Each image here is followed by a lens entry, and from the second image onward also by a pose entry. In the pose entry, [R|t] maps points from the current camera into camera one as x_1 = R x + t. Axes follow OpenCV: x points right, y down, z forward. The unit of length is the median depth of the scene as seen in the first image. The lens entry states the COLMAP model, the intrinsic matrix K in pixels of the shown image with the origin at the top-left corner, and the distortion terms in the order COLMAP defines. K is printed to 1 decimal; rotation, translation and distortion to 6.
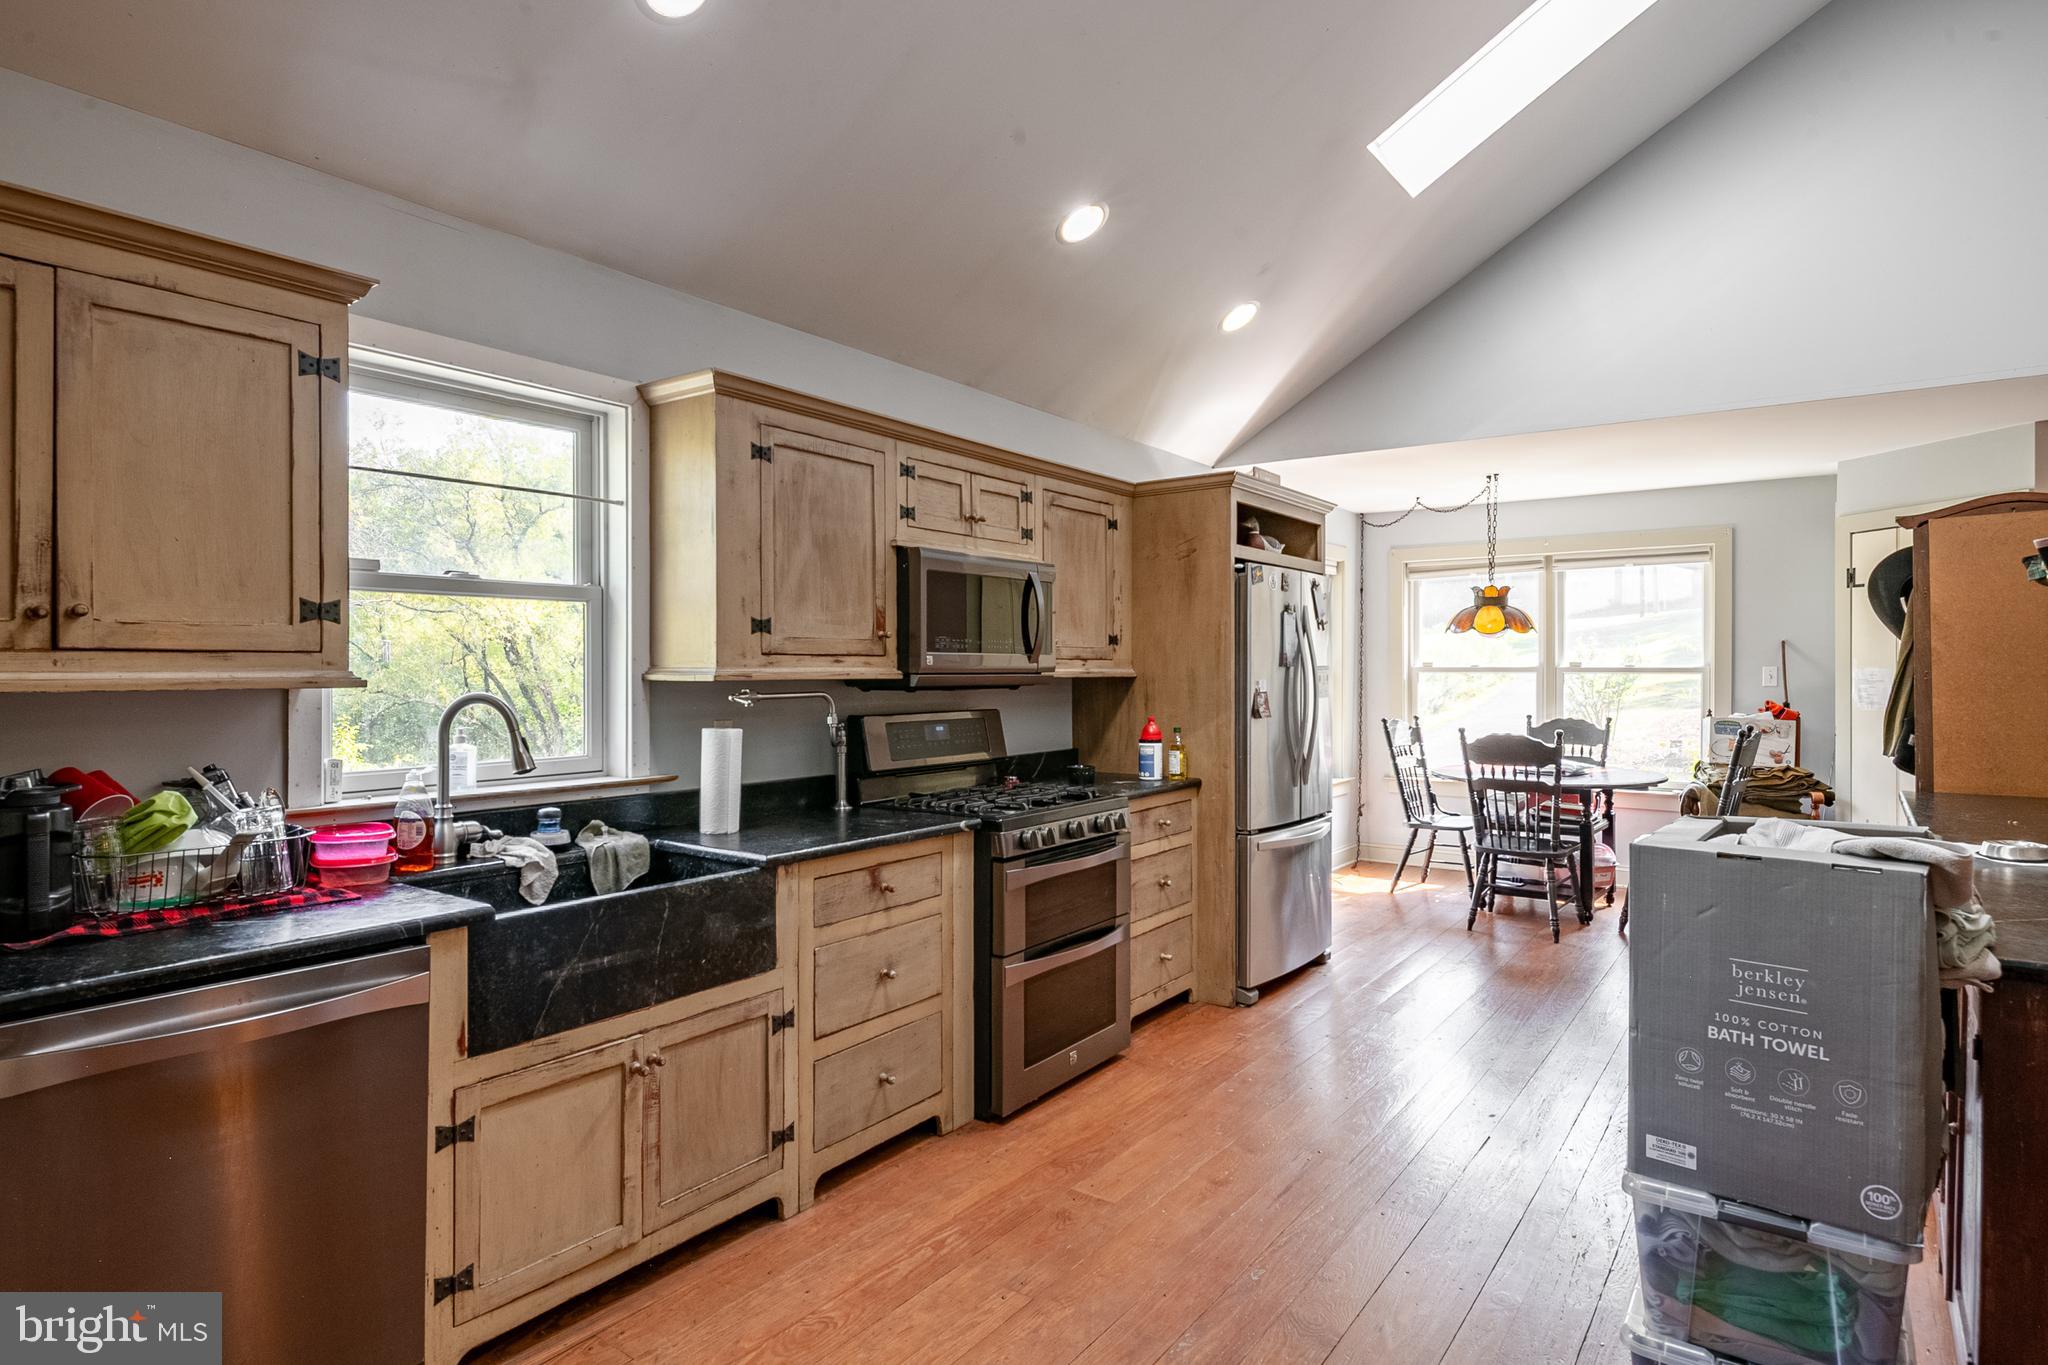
lens RADIAL K [[1108.0, 0, 1031.4], [0, 1108.0, 674.8], [0, 0, 1]] dist [0.003006, -0.006015]
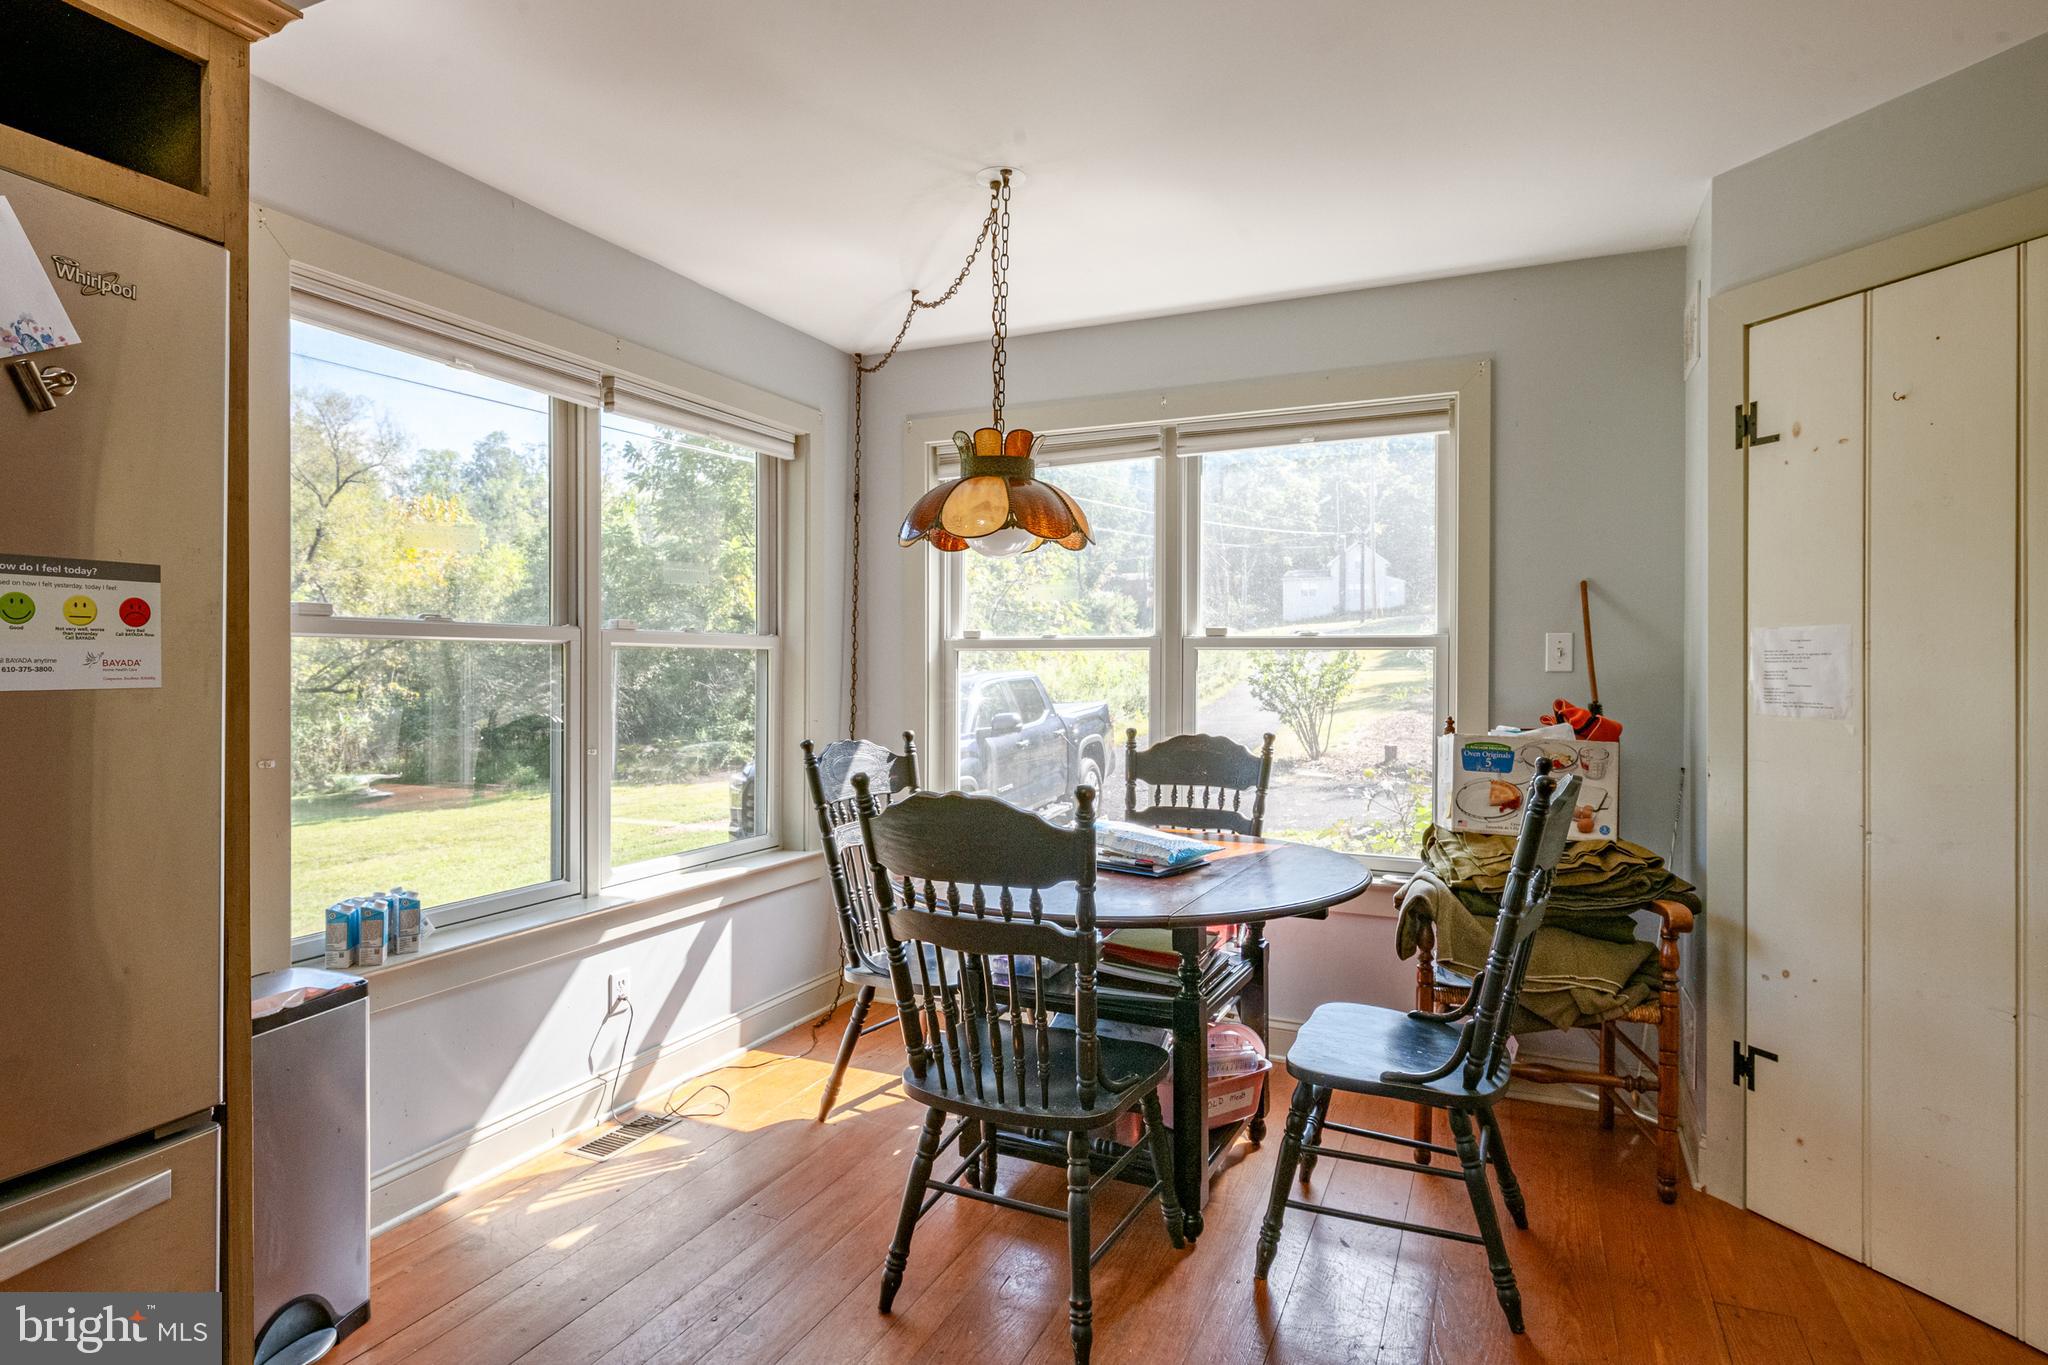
lens RADIAL K [[1108.0, 0, 1027.8], [0, 1108.0, 671.6], [0, 0, 1]] dist [0.003006, -0.006015]
pose [[0.978112, 0.003346, 0.208053, 0.330455], [-0.002263, 0.999983, -0.005440, 0.013816], [-0.208068, 0.004850, 0.978102, 0.566027]]
